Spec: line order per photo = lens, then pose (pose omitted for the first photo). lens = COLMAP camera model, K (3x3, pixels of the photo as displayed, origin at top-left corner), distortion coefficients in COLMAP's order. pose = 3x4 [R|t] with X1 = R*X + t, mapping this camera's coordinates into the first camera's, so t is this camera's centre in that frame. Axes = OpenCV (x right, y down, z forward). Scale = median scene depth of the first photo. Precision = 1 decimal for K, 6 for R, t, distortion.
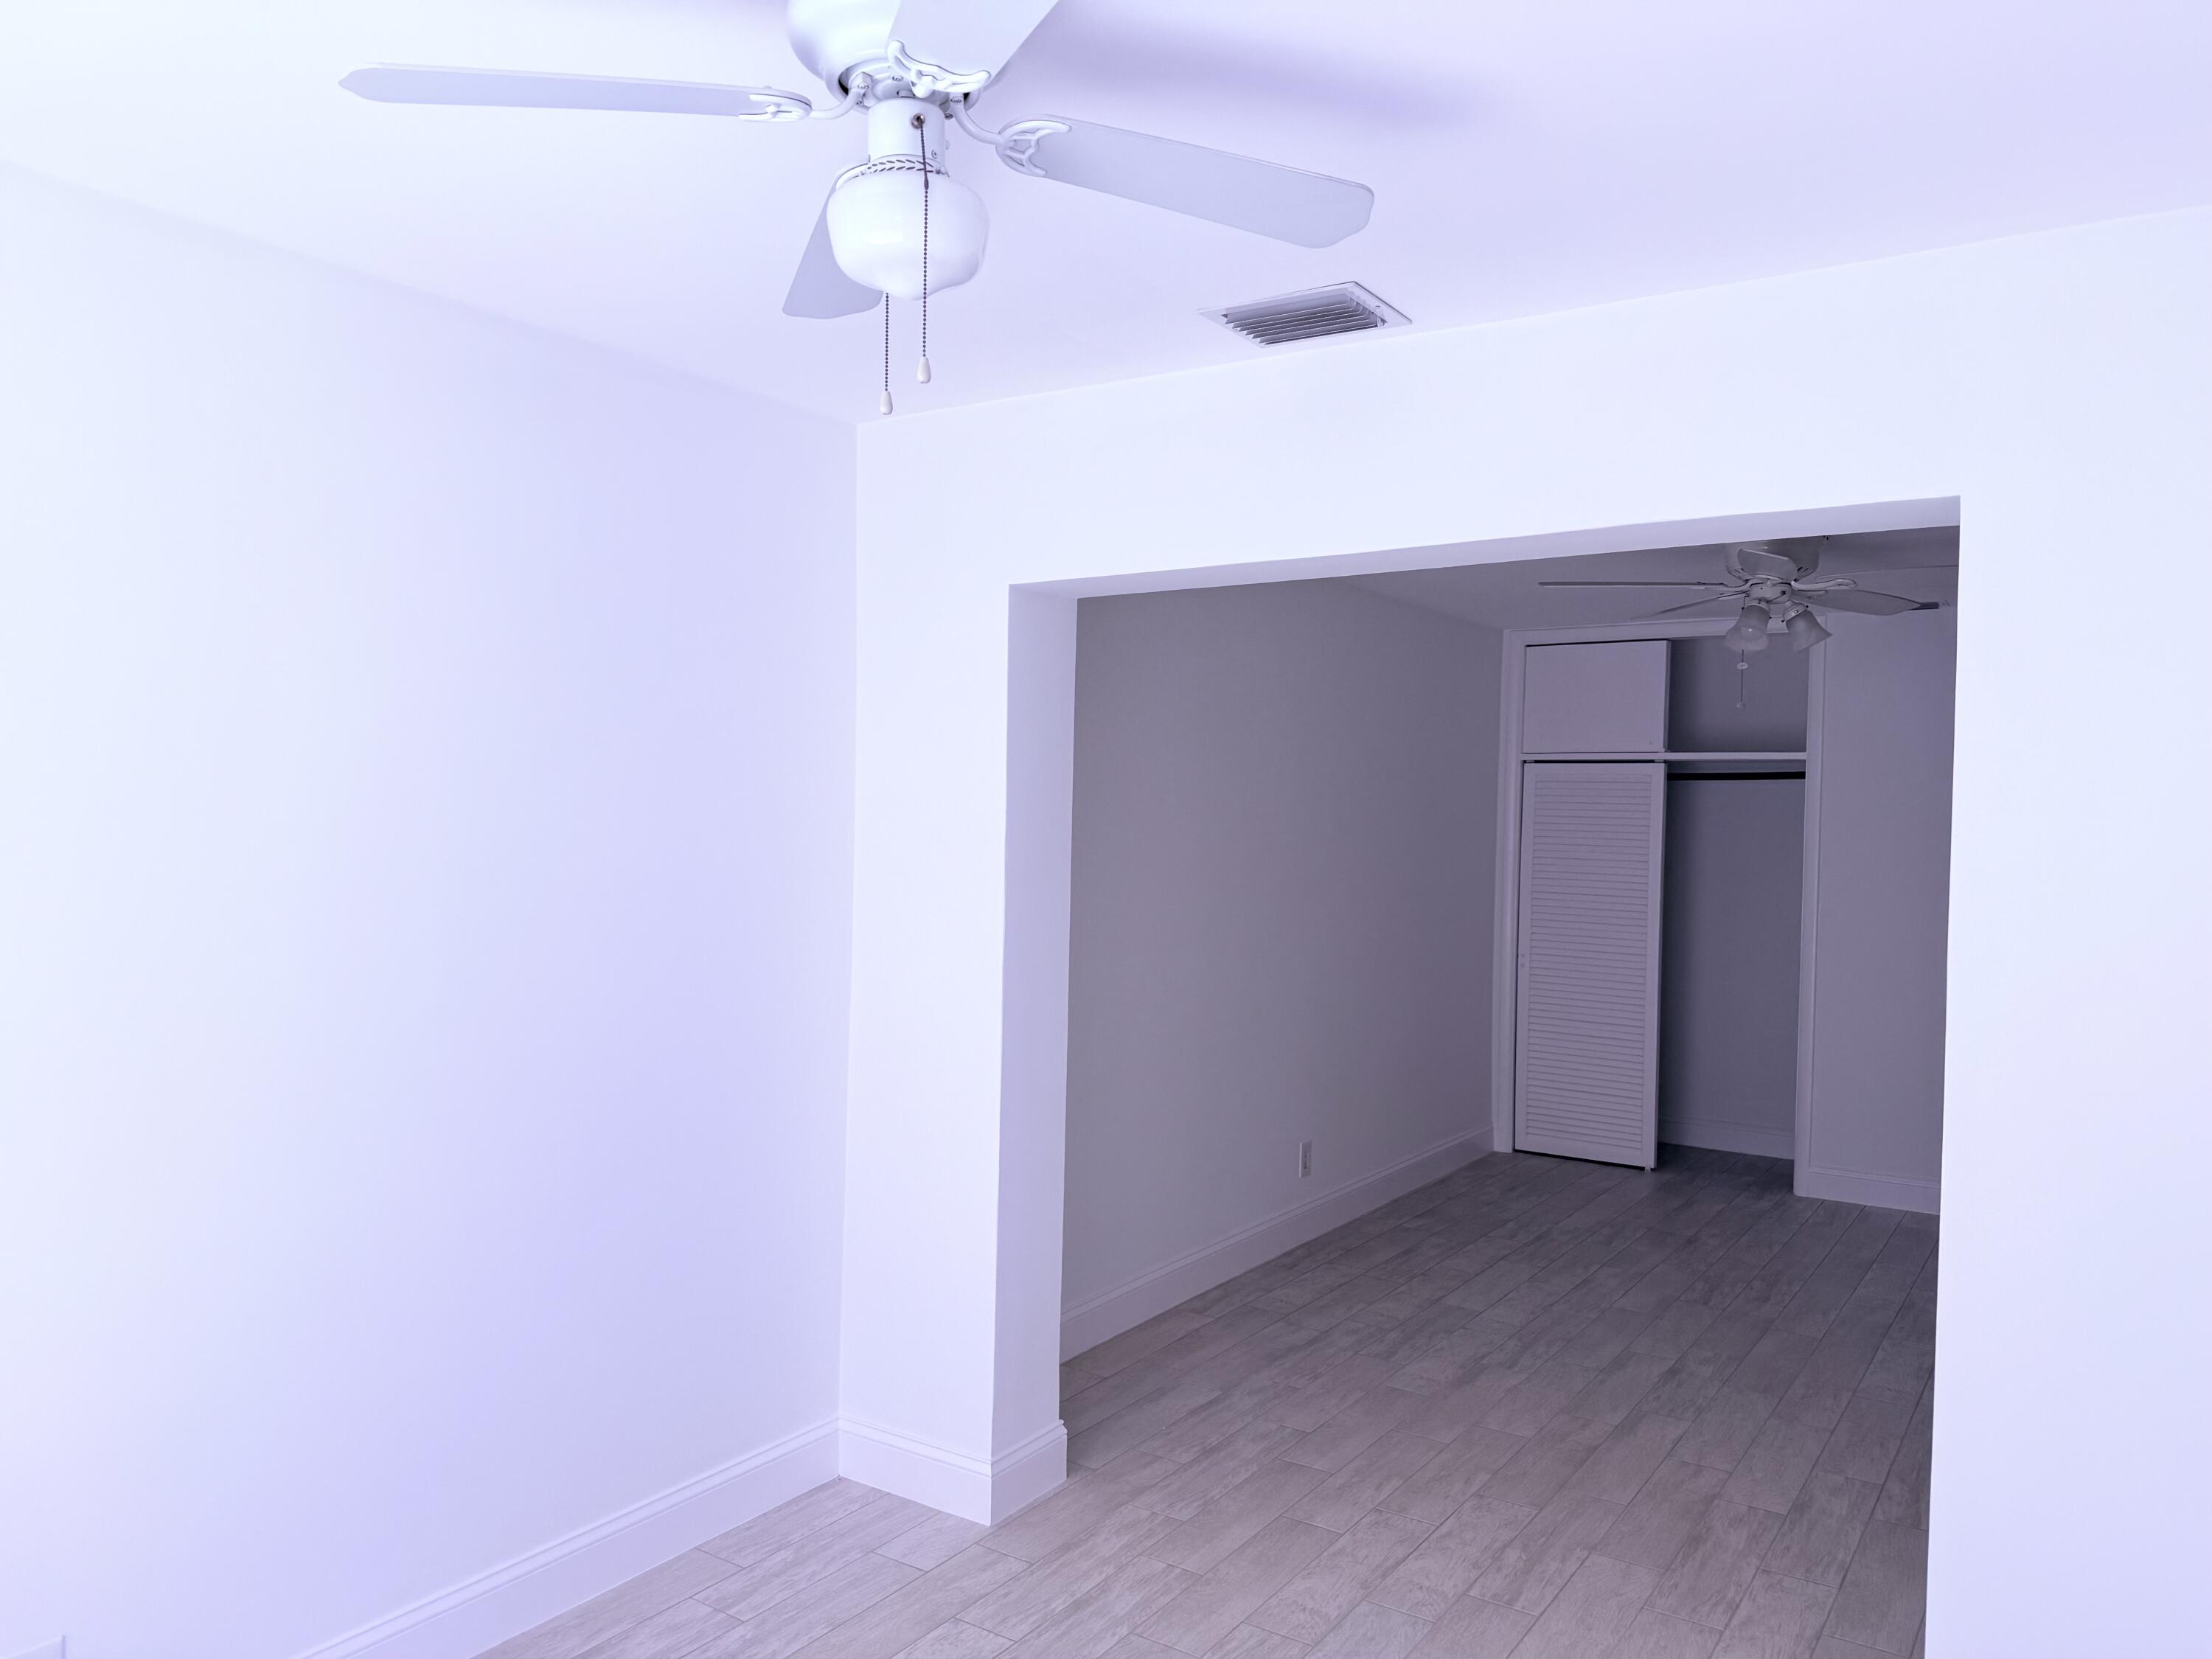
lens RADIAL K [[1549.9, 0, 1106.0], [0, 1549.9, 829.5], [0, 0, 1]] dist [0.003189, -0.035681]
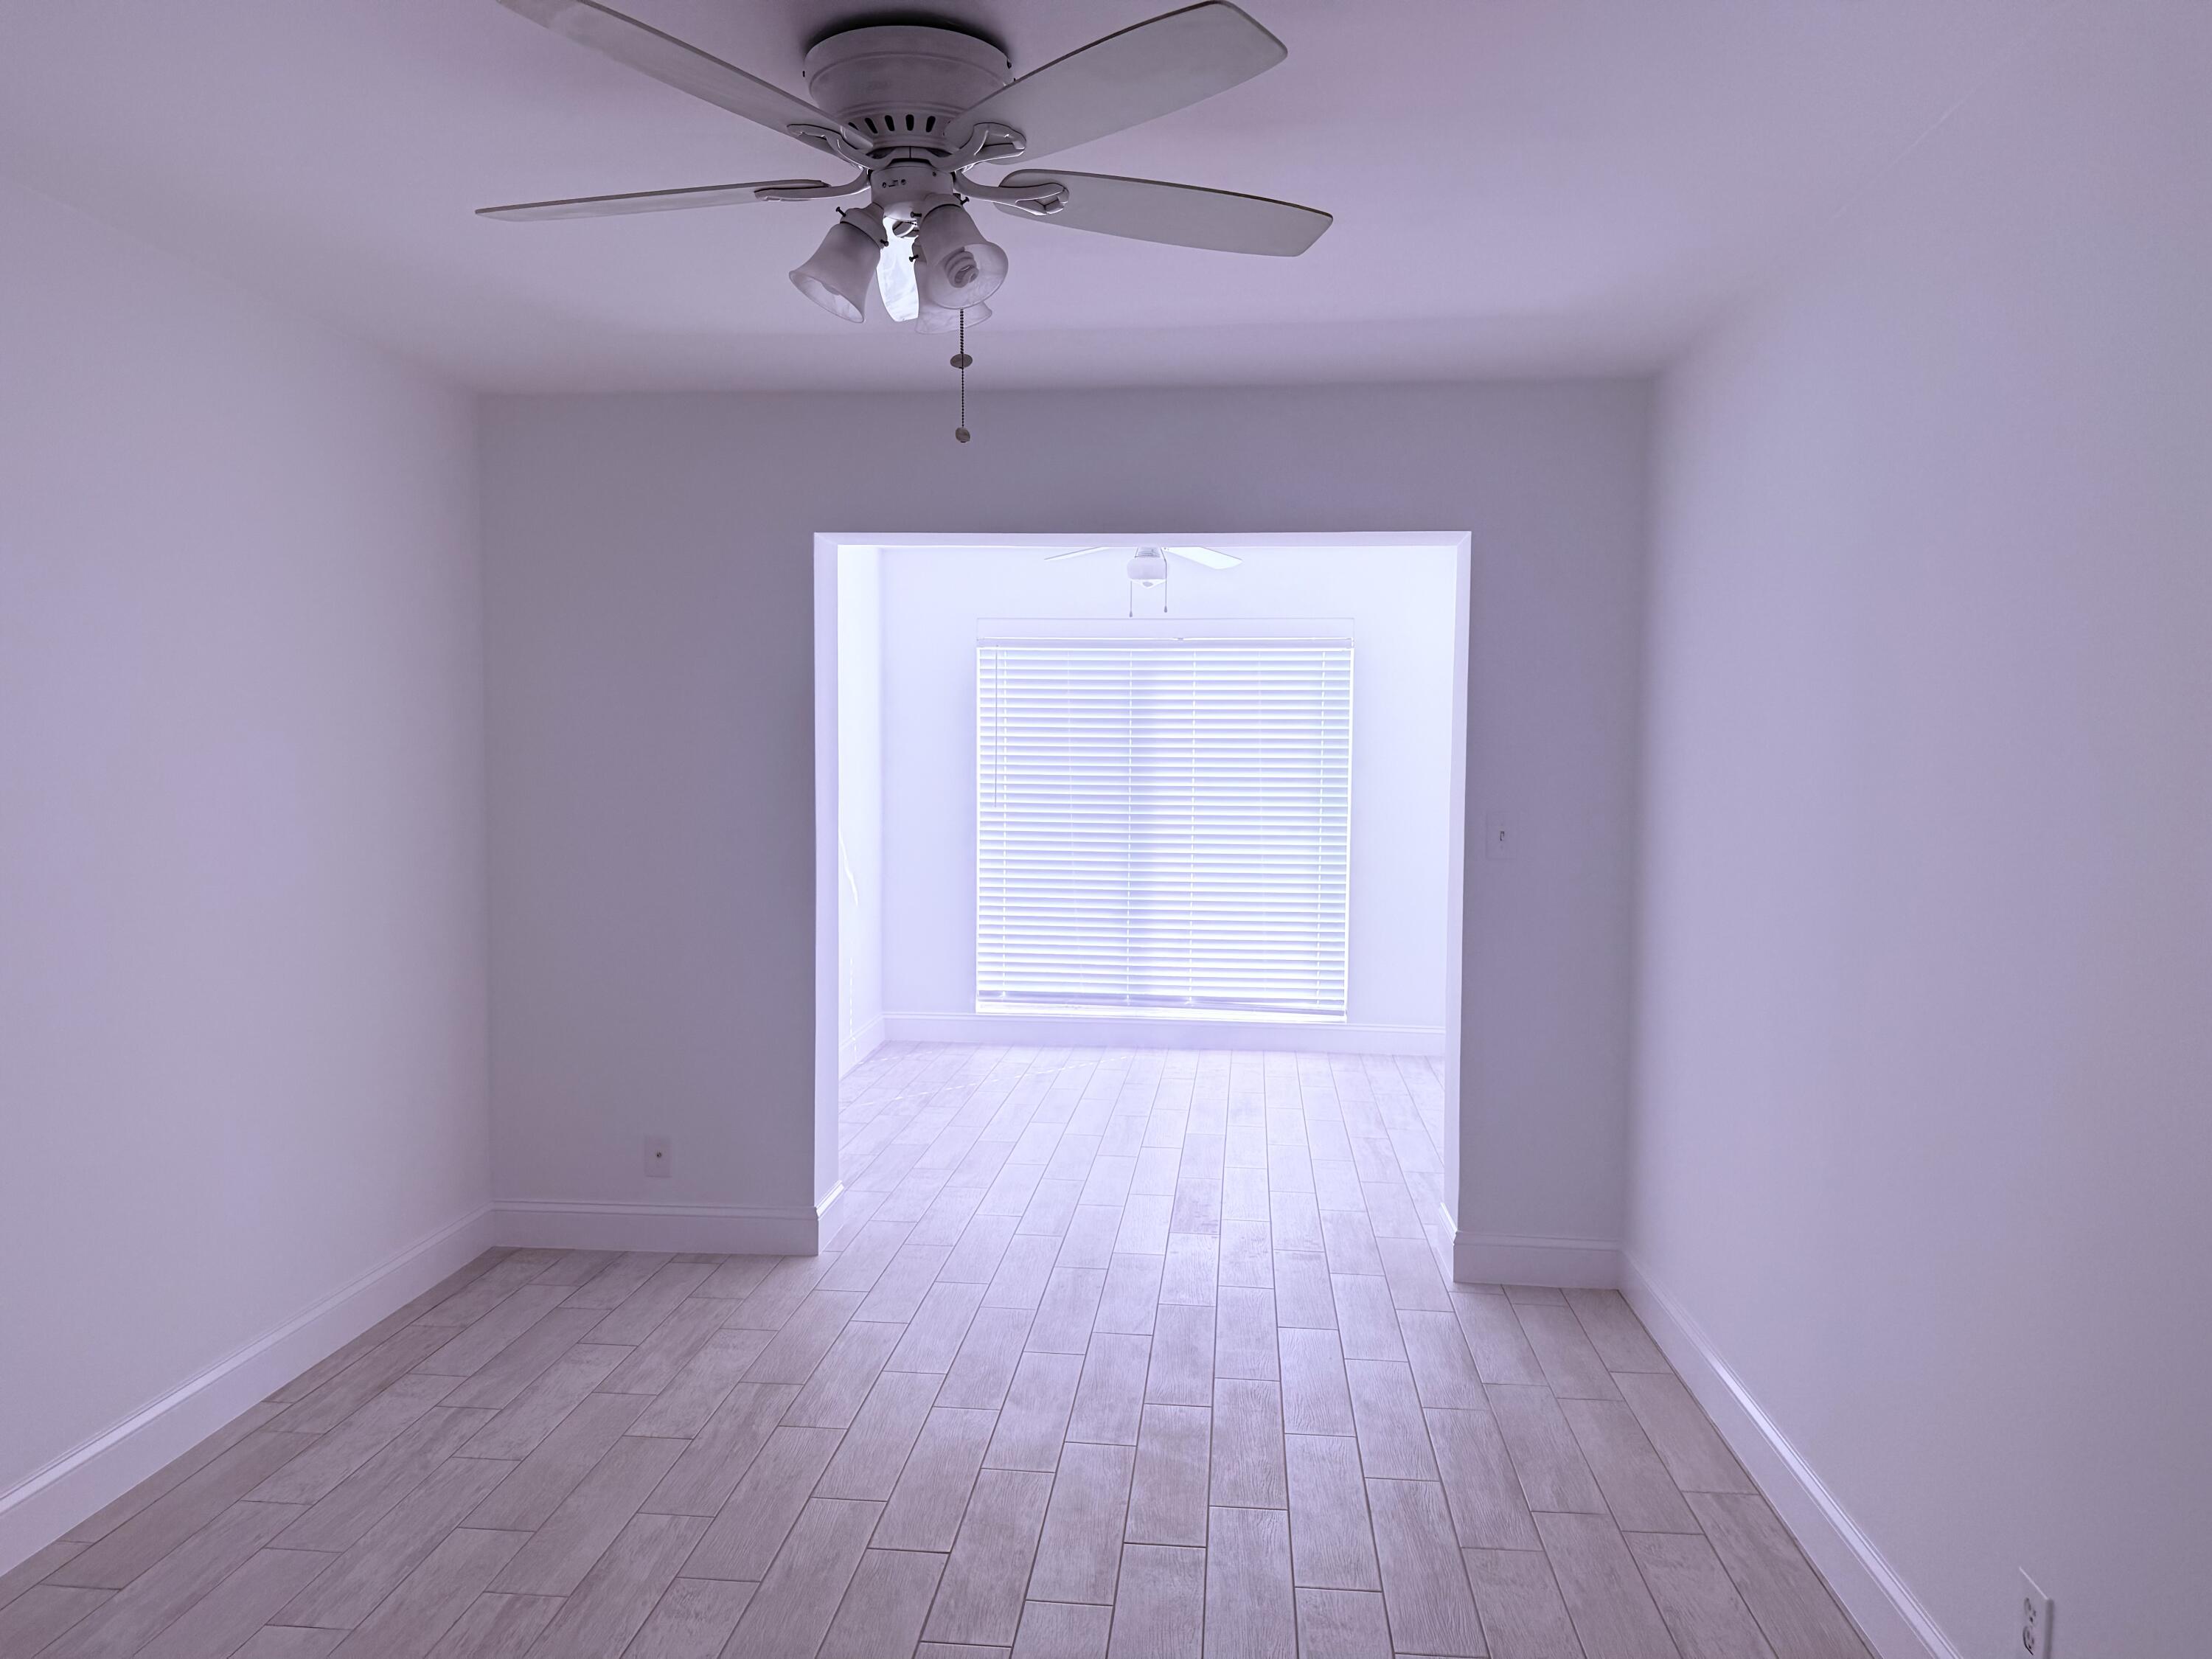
lens RADIAL K [[1549.9, 0, 1106.0], [0, 1549.9, 829.5], [0, 0, 1]] dist [0.003189, -0.035681]
pose [[-0.872707, 0.003003, -0.488236, 0.638548], [-0.028944, 0.997904, 0.057873, 0.008844], [0.487386, 0.064638, -0.870791, 1.527910]]
